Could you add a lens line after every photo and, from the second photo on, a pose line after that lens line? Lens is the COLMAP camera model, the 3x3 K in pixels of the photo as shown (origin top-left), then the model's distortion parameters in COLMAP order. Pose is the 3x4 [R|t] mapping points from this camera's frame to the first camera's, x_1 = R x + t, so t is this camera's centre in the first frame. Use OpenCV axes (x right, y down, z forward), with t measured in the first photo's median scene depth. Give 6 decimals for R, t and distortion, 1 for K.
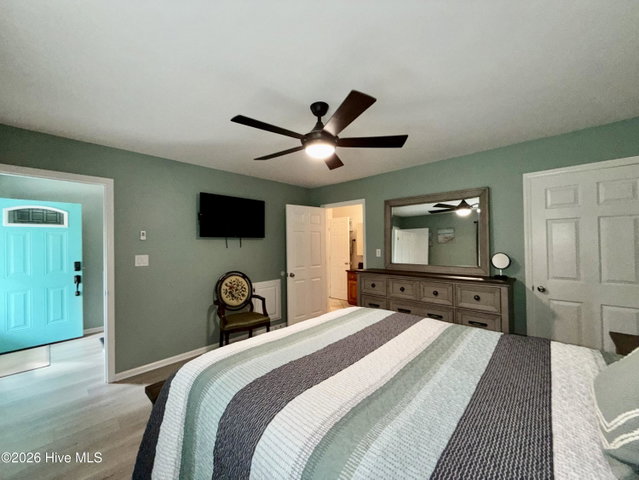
lens RADIAL K [[253.7, 0, 318.6], [0, 253.7, 240.8], [0, 0, 1]] dist [0.000660, 0.000066]
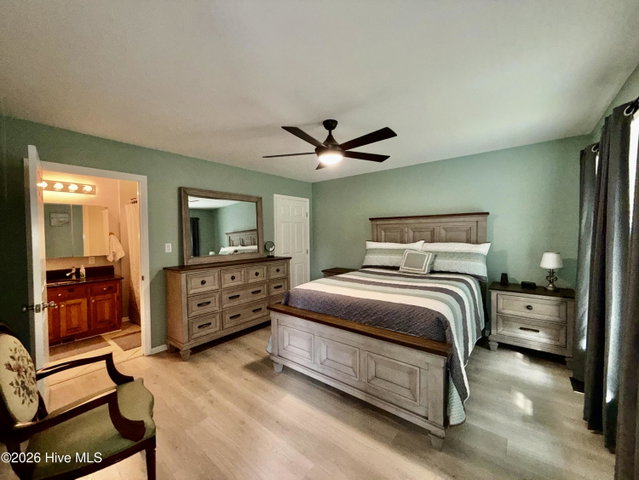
lens RADIAL K [[253.7, 0, 318.8], [0, 253.7, 241.4], [0, 0, 1]] dist [0.000660, 0.000066]
pose [[-0.068538, -0.021789, 0.997411, -0.772202], [0.003359, 0.999751, 0.022070, 0.012597], [-0.997643, 0.004862, -0.068448, 0.707335]]
